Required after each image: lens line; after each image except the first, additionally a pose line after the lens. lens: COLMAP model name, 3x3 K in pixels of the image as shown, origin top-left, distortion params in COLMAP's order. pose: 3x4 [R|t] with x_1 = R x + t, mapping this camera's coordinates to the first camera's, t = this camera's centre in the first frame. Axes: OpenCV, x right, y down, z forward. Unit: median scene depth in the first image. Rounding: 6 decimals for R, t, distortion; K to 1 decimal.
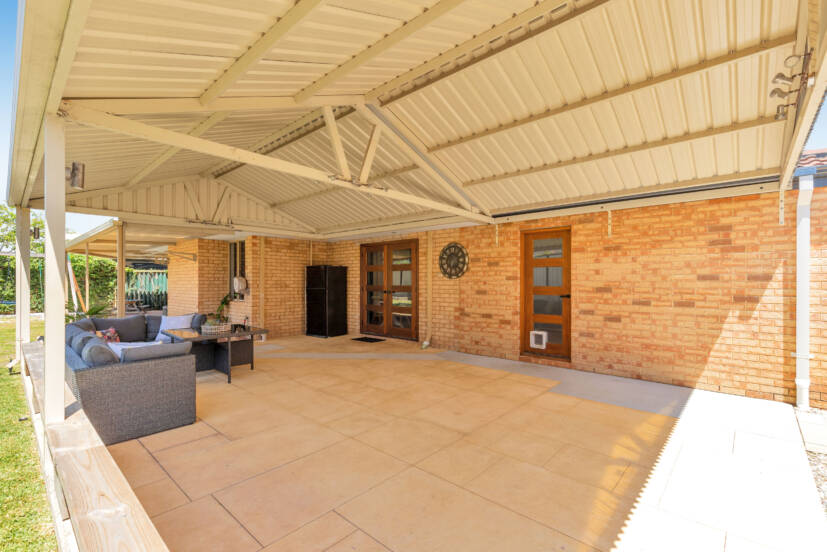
lens RADIAL K [[380.5, 0, 416.6], [0, 380.5, 278.2], [0, 0, 1]] dist [0.014820, -0.000863]
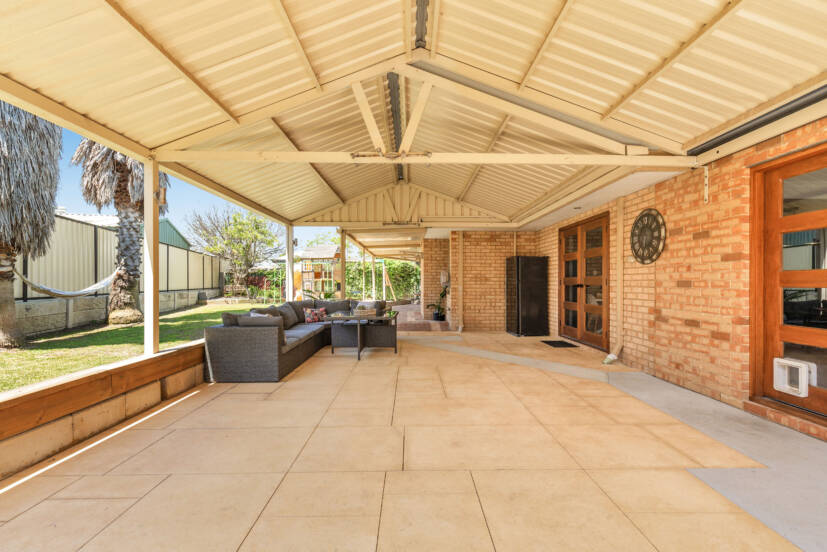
lens RADIAL K [[380.5, 0, 412.1], [0, 380.5, 279.7], [0, 0, 1]] dist [0.014820, -0.000863]
pose [[0.664922, -0.007265, -0.746877, 0.347017], [0.008117, 0.999964, -0.002501, 0.029446], [0.746869, -0.004399, 0.664957, 0.277124]]
